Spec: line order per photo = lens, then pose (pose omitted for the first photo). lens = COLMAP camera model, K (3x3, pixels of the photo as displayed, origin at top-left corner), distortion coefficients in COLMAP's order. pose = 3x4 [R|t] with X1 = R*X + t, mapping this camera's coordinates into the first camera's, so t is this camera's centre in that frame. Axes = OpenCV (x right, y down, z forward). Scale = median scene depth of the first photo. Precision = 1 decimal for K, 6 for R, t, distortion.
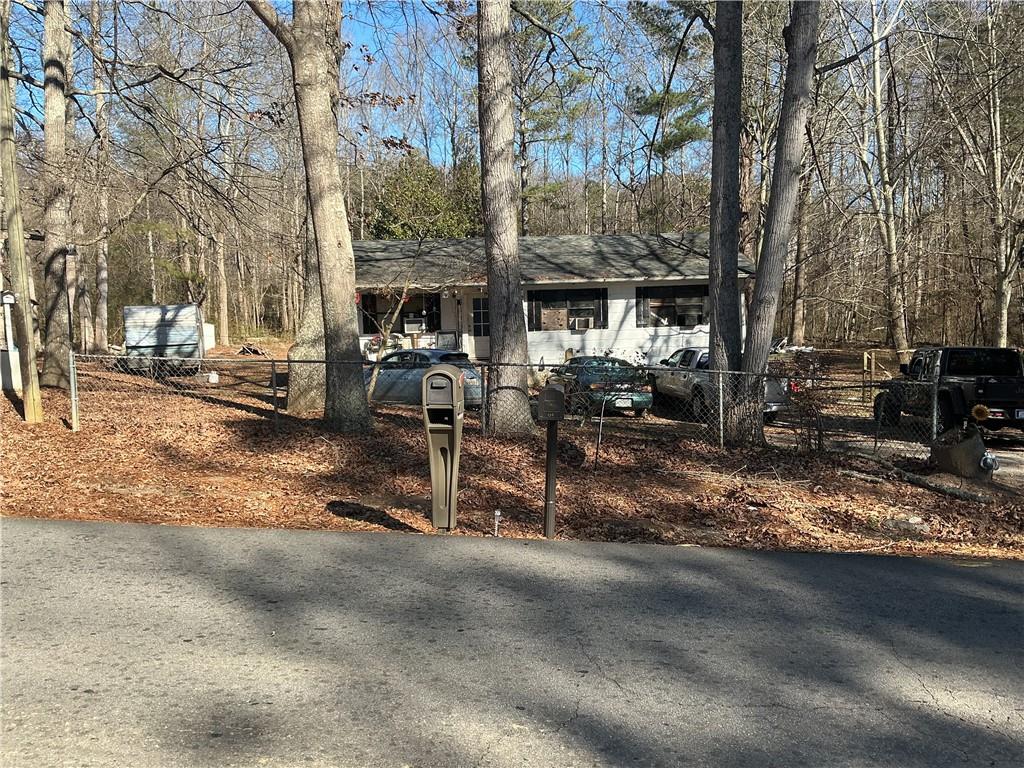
lens RADIAL K [[855.8, 0, 505.0], [0, 855.8, 383.2], [0, 0, 1]] dist [0.088101, -0.185953]
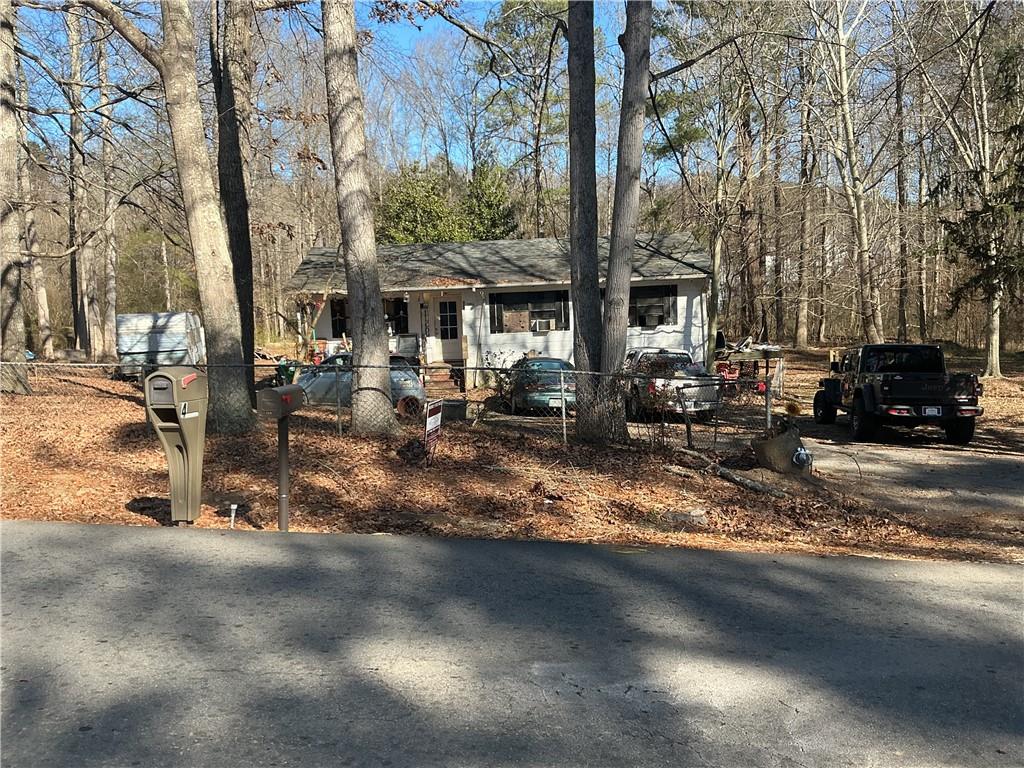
lens RADIAL K [[855.8, 0, 516.4], [0, 855.8, 378.1], [0, 0, 1]] dist [0.088101, -0.185953]
pose [[0.998624, -0.010229, -0.051426, 0.242592], [0.009799, 0.999915, -0.008609, 0.003364], [0.051510, 0.008094, 0.998640, -0.030923]]
